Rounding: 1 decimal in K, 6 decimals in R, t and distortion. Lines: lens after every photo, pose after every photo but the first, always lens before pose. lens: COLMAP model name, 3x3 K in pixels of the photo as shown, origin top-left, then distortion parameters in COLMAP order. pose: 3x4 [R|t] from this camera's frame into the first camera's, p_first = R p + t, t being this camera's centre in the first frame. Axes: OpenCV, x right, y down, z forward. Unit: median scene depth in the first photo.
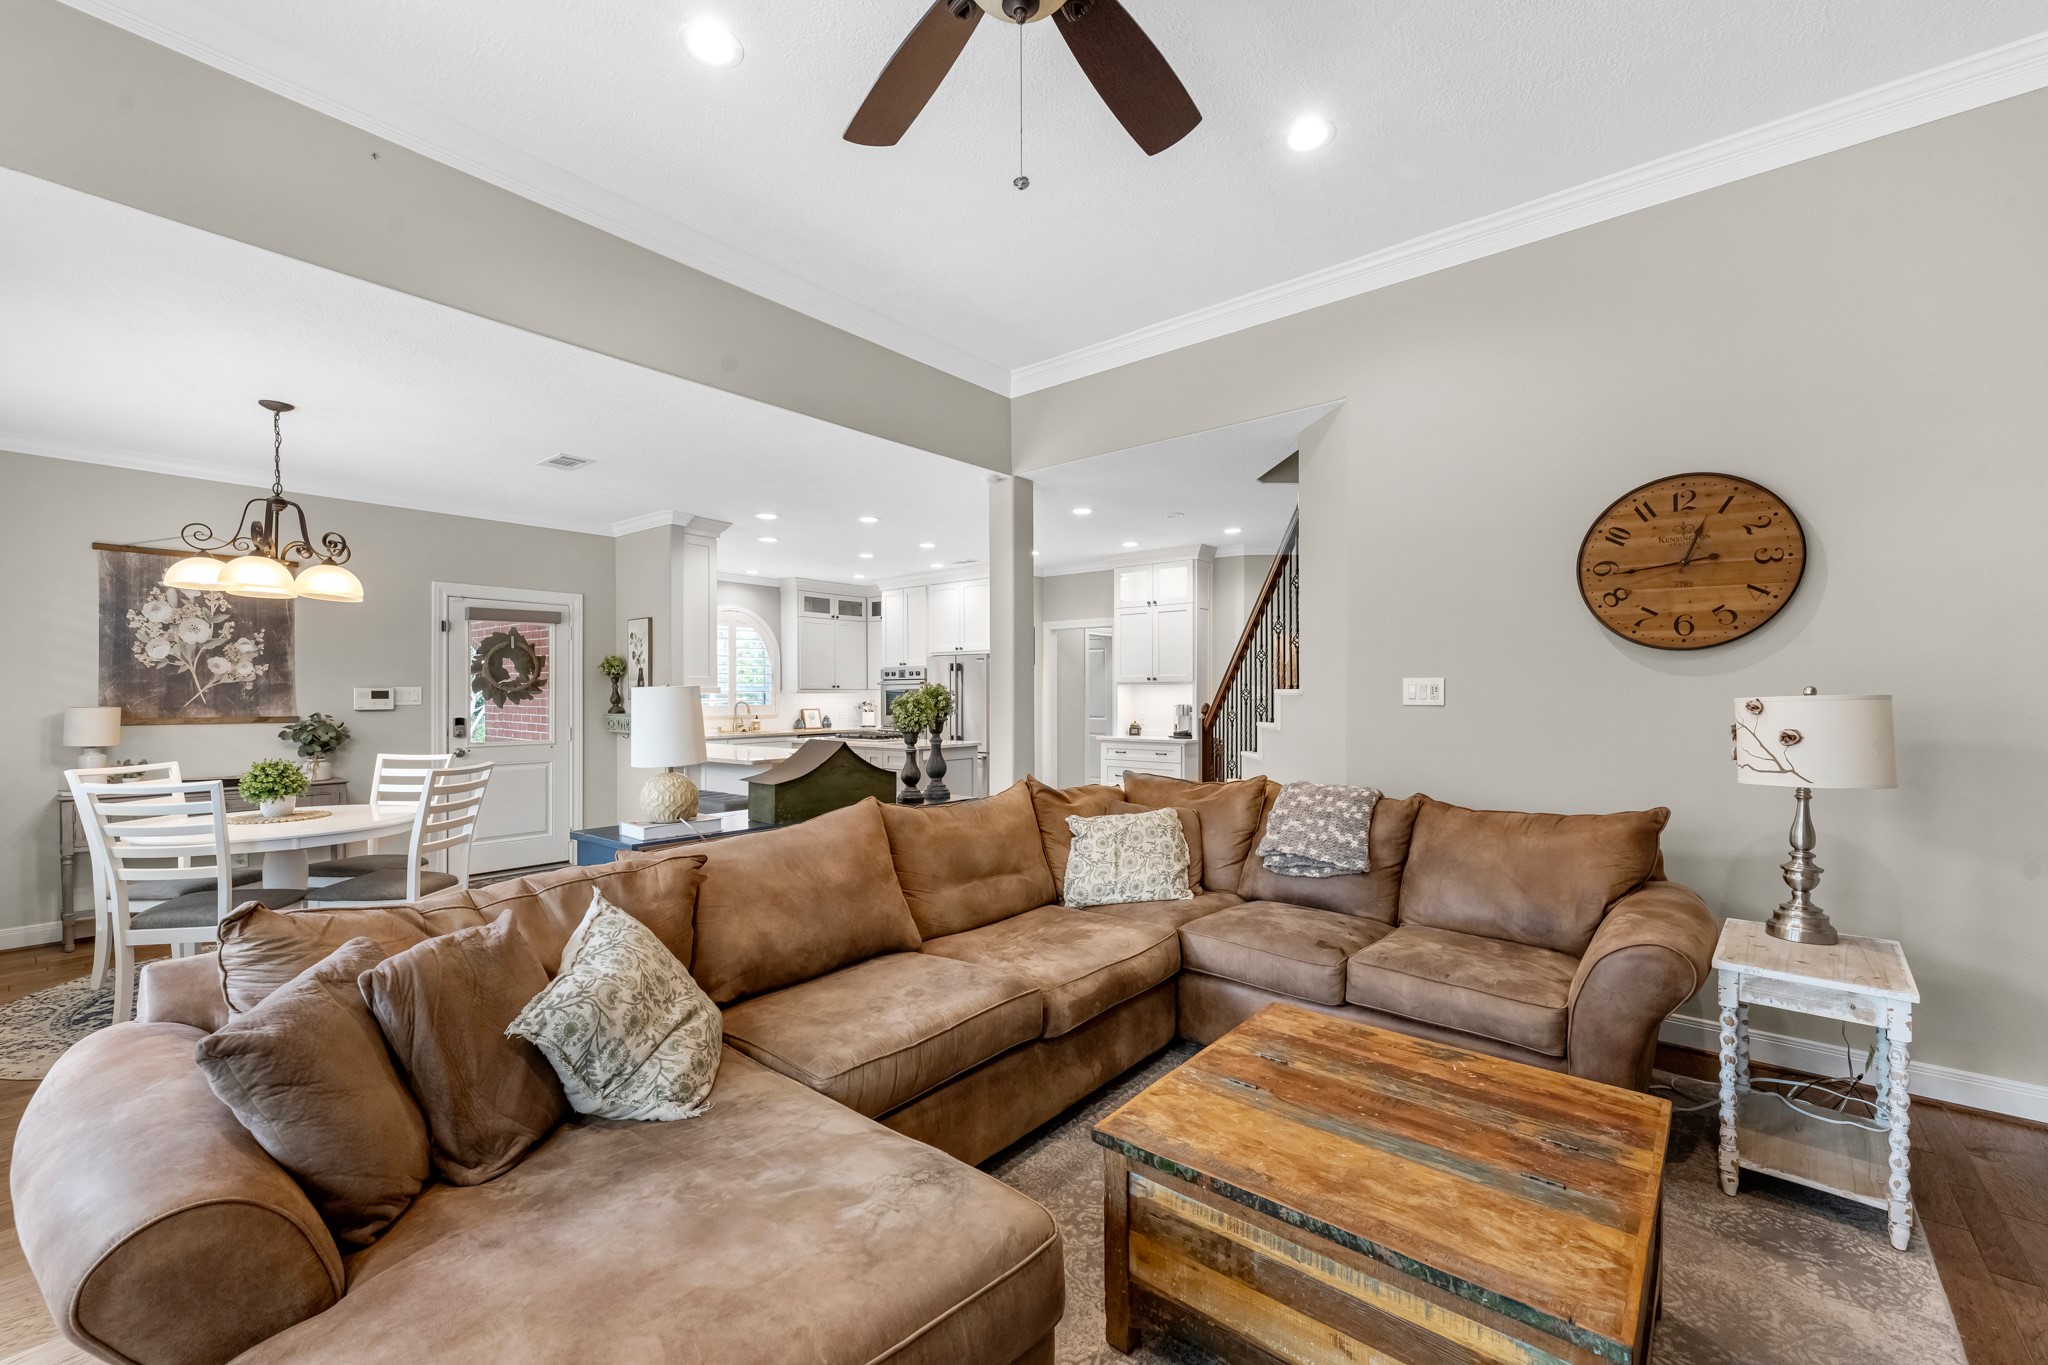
lens RADIAL K [[817.5, 0, 1026.4], [0, 817.5, 692.9], [0, 0, 1]] dist [0.003133, 0.000163]
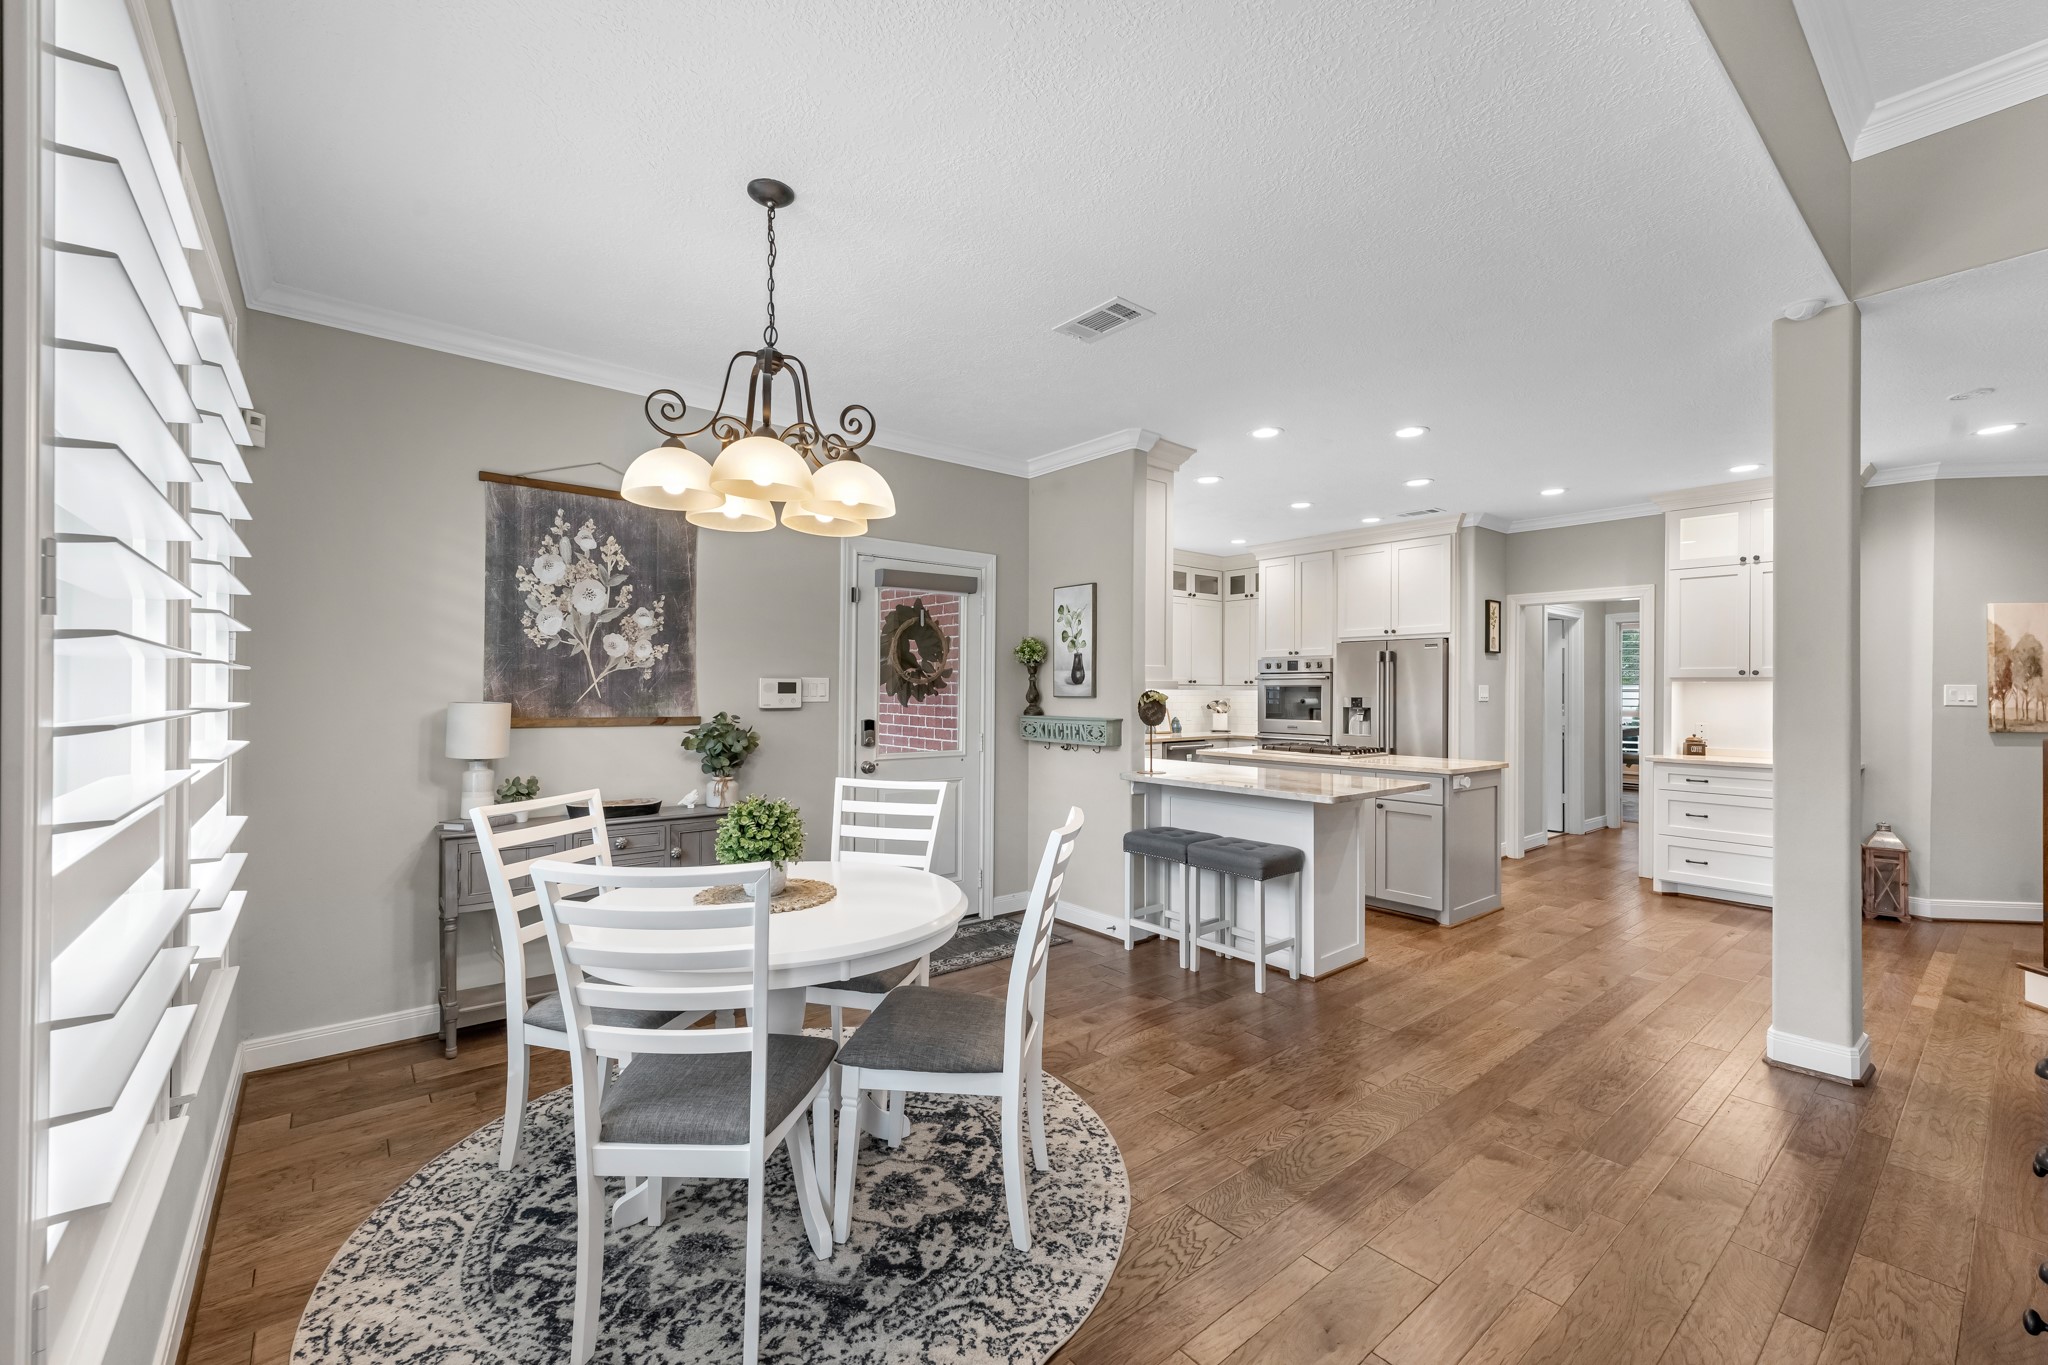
lens RADIAL K [[818.9, 0, 1018.6], [0, 818.9, 685.1], [0, 0, 1]] dist [0.004277, 0.000373]
pose [[0.979060, 0.006669, -0.203461, -0.481402], [-0.007862, 0.999956, -0.005051, 0.002071], [0.203418, 0.006545, 0.979070, 0.360612]]
